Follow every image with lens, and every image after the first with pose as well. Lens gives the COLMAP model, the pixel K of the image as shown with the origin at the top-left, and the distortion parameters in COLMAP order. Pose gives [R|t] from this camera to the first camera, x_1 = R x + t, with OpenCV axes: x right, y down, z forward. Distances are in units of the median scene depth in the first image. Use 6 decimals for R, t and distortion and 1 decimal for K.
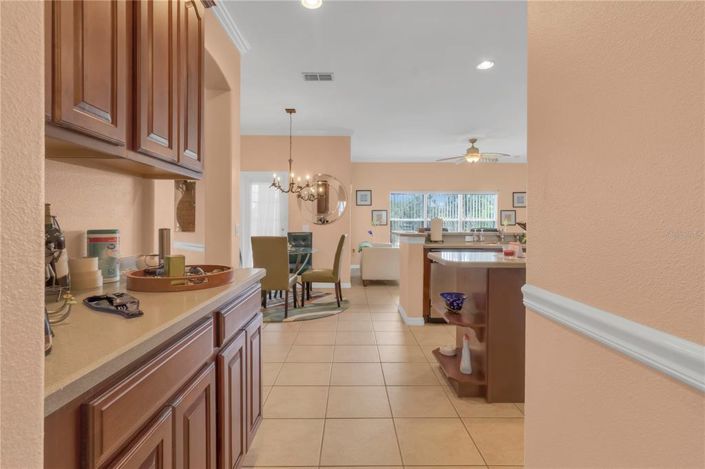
lens RADIAL K [[335.6, 0, 355.4], [0, 335.6, 235.1], [0, 0, 1]] dist [0.003956, 0.000382]
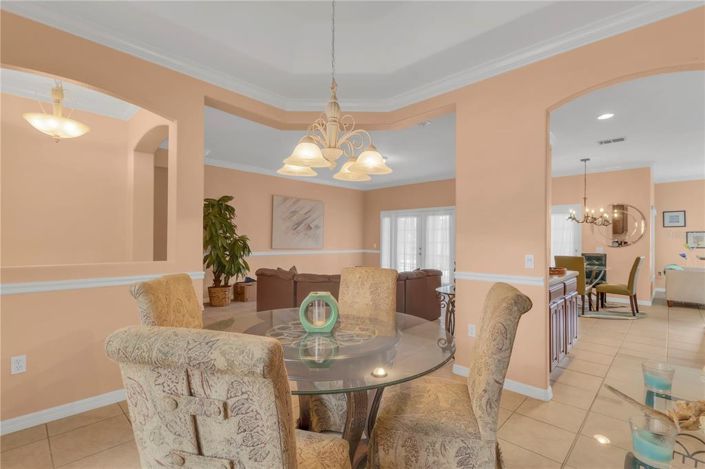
lens RADIAL K [[335.6, 0, 355.4], [0, 335.6, 235.1], [0, 0, 1]] dist [0.003956, 0.000382]
pose [[0.716238, -0.013043, -0.697735, 0.072197], [-0.026115, 0.998624, -0.045475, 0.002678], [0.697368, 0.050793, 0.714912, -0.515207]]
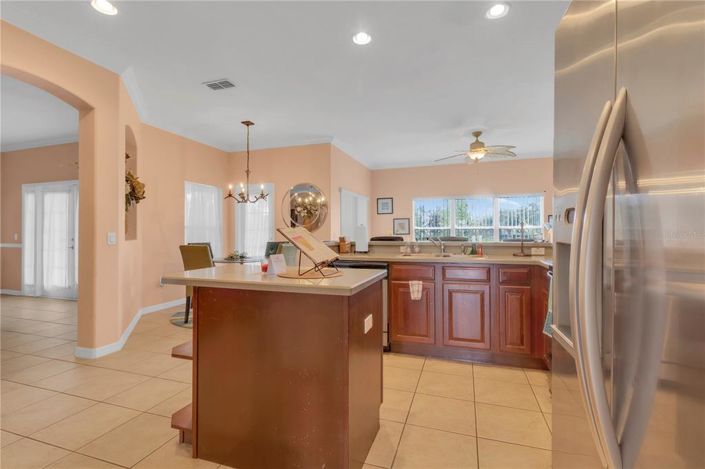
lens RADIAL K [[335.6, 0, 355.4], [0, 335.6, 235.1], [0, 0, 1]] dist [0.003956, 0.000382]
pose [[0.948509, -0.006231, -0.316688, 0.408887], [-0.003665, 0.999524, -0.030643, 0.000181], [0.316728, 0.030226, 0.948035, 0.141136]]
